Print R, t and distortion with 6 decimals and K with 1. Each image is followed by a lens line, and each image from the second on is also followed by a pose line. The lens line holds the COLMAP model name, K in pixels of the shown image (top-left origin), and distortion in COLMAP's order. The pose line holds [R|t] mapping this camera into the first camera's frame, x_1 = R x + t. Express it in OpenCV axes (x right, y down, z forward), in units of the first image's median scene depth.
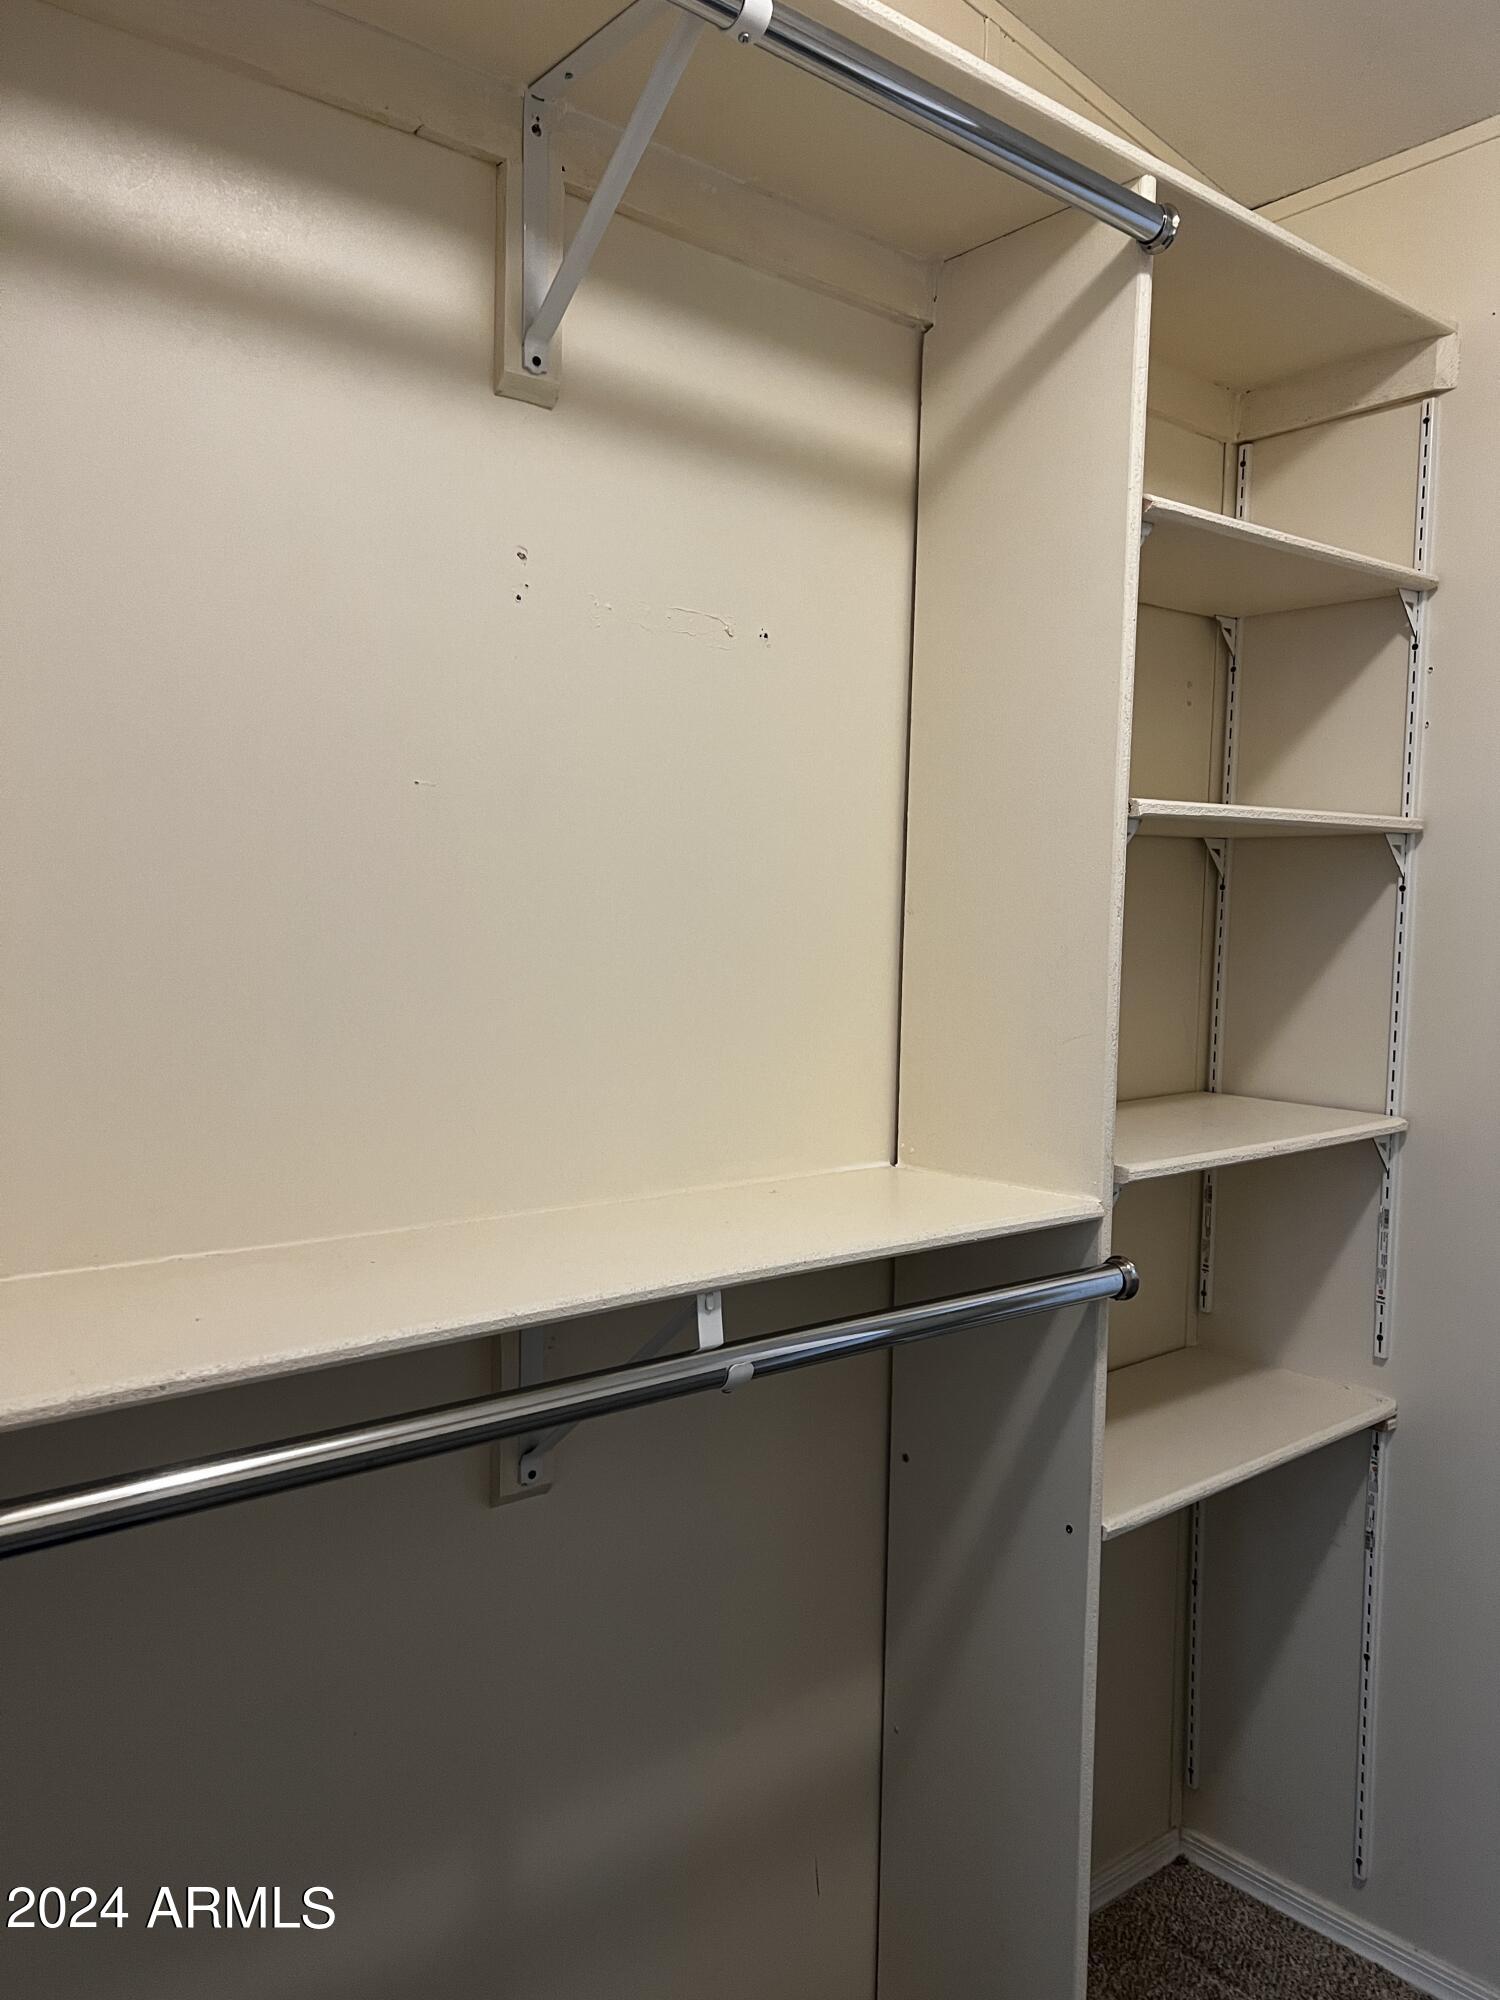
lens RADIAL K [[1542.7, 0, 750.0], [0, 1542.7, 1000.0], [0, 0, 1]] dist [0.046252, -0.002153]
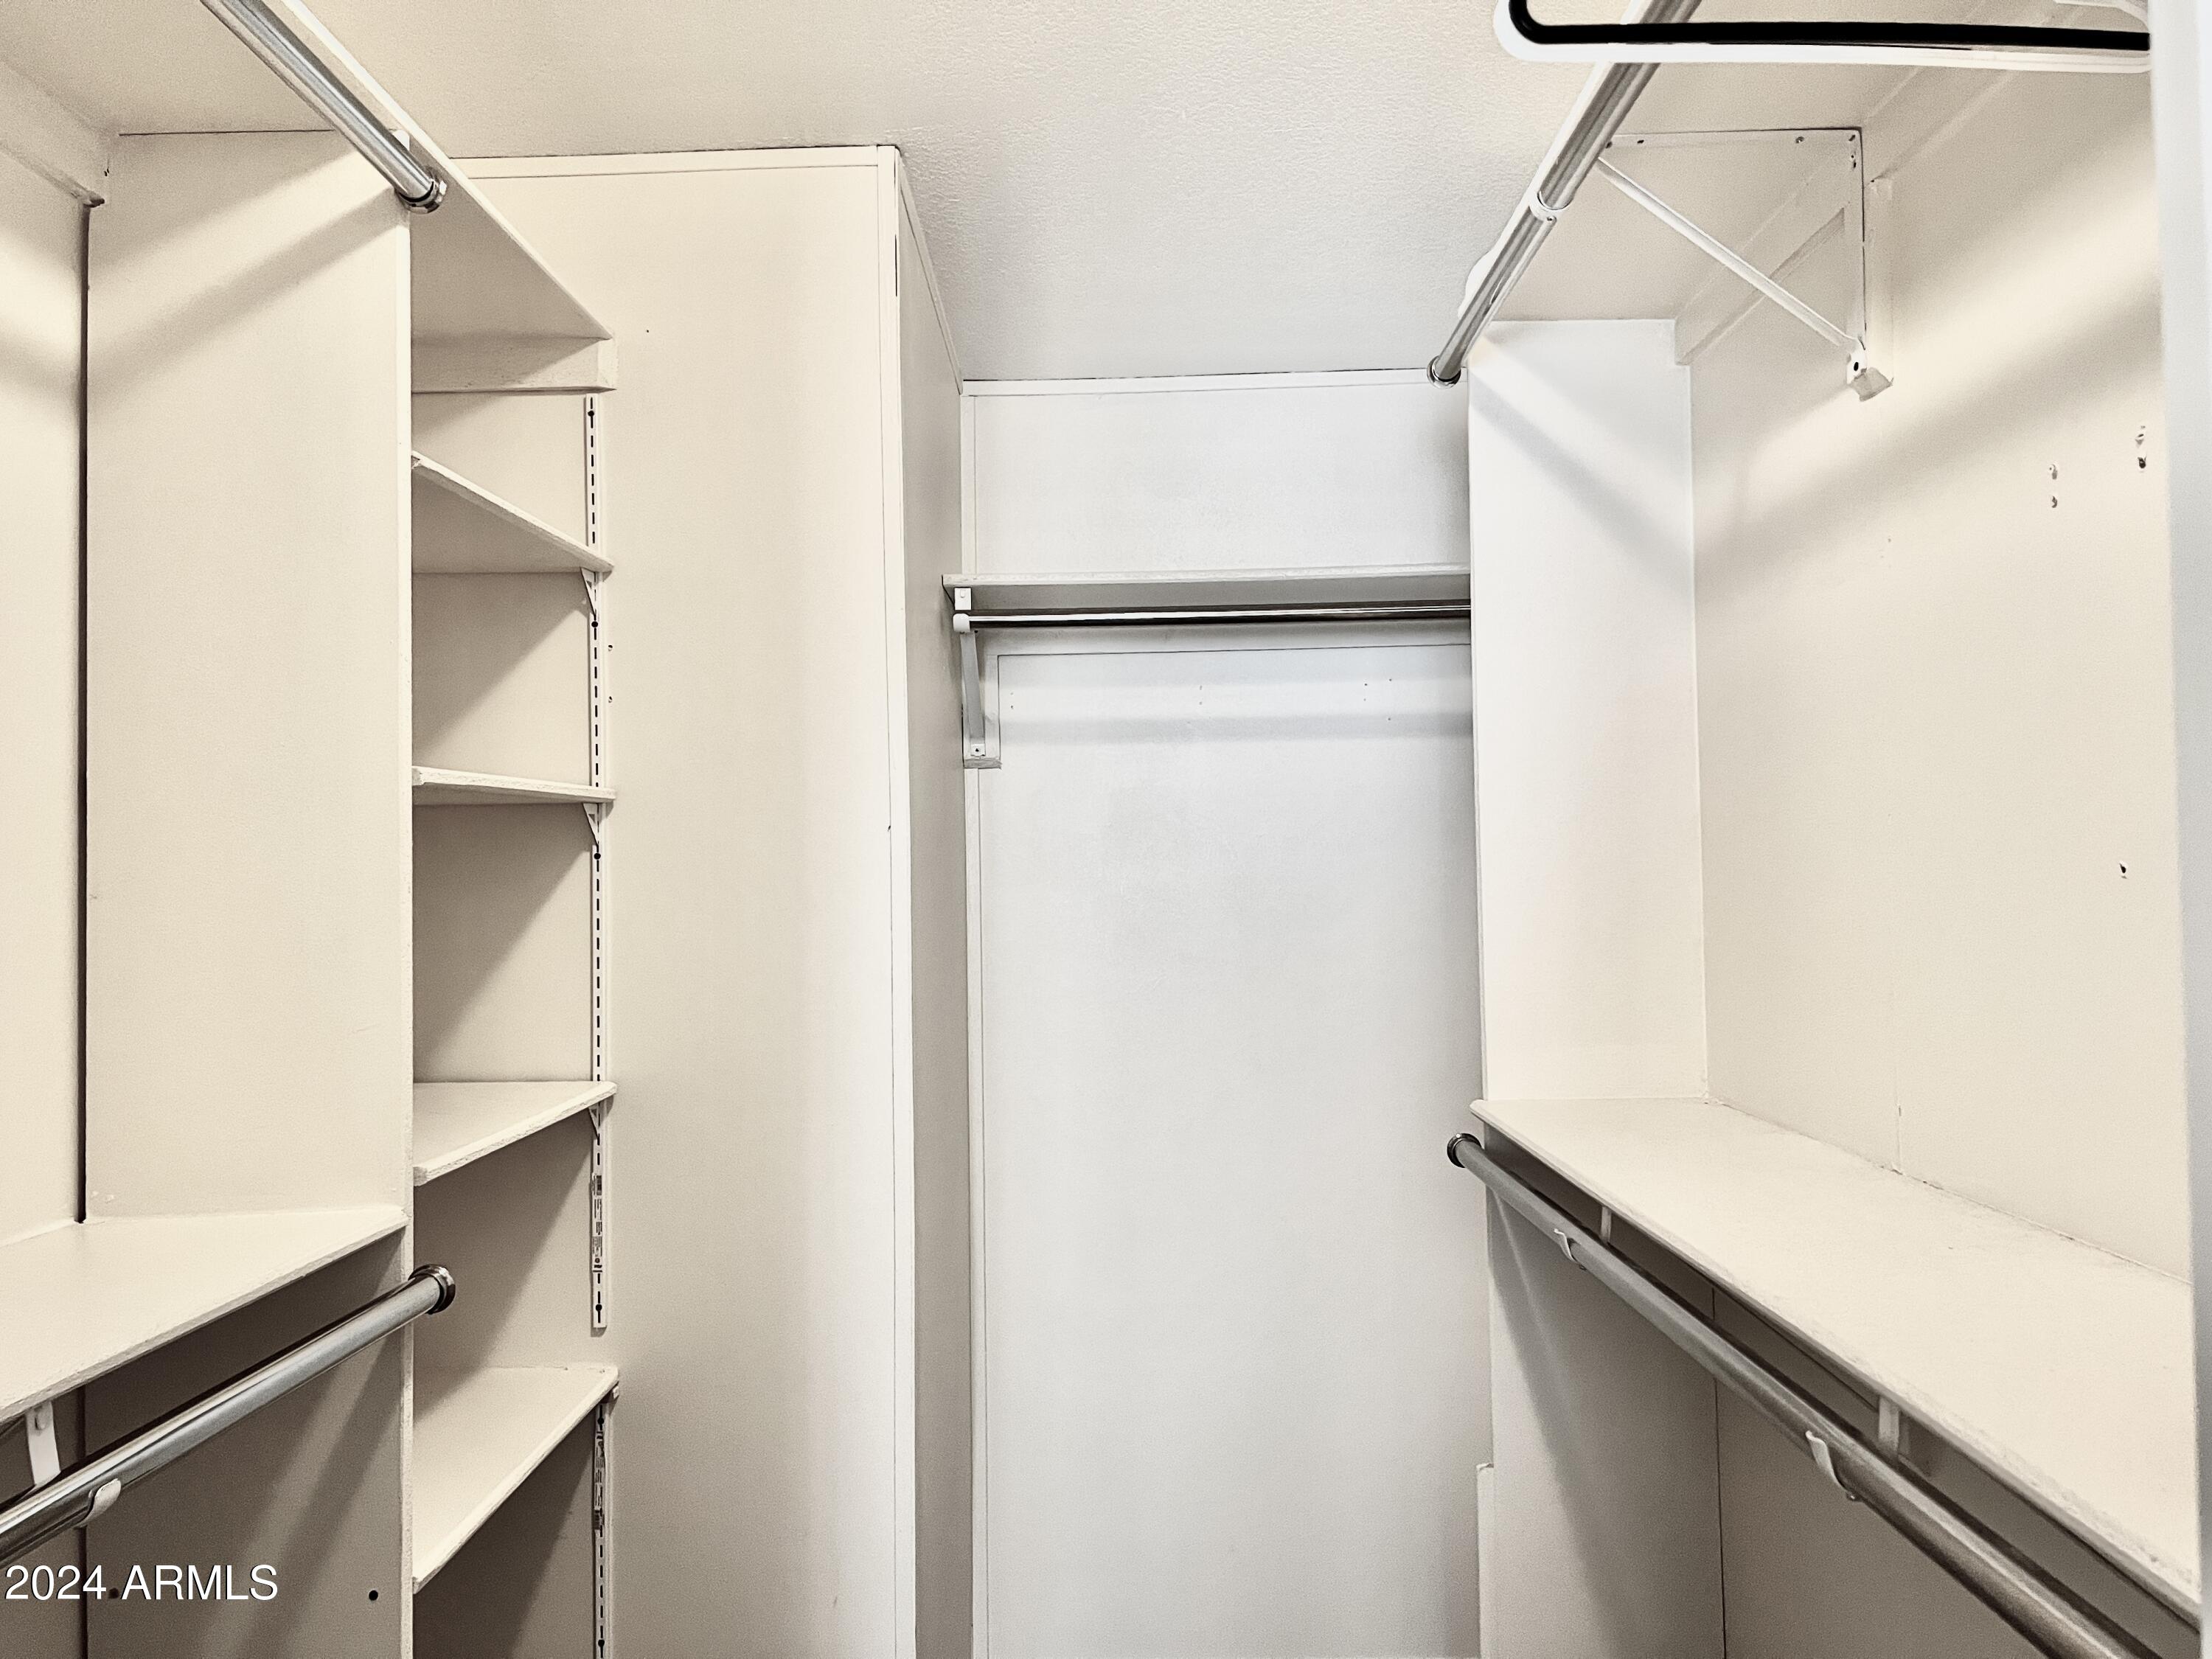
lens RADIAL K [[1706.2, 0, 1100.6], [0, 1706.2, 822.3], [0, 0, 1]] dist [0.046252, -0.002153]
pose [[0.660764, -0.007837, 0.750553, -0.208841], [0.074280, 0.995720, -0.054997, -0.007448], [-0.746909, 0.092091, 0.658518, 0.009443]]
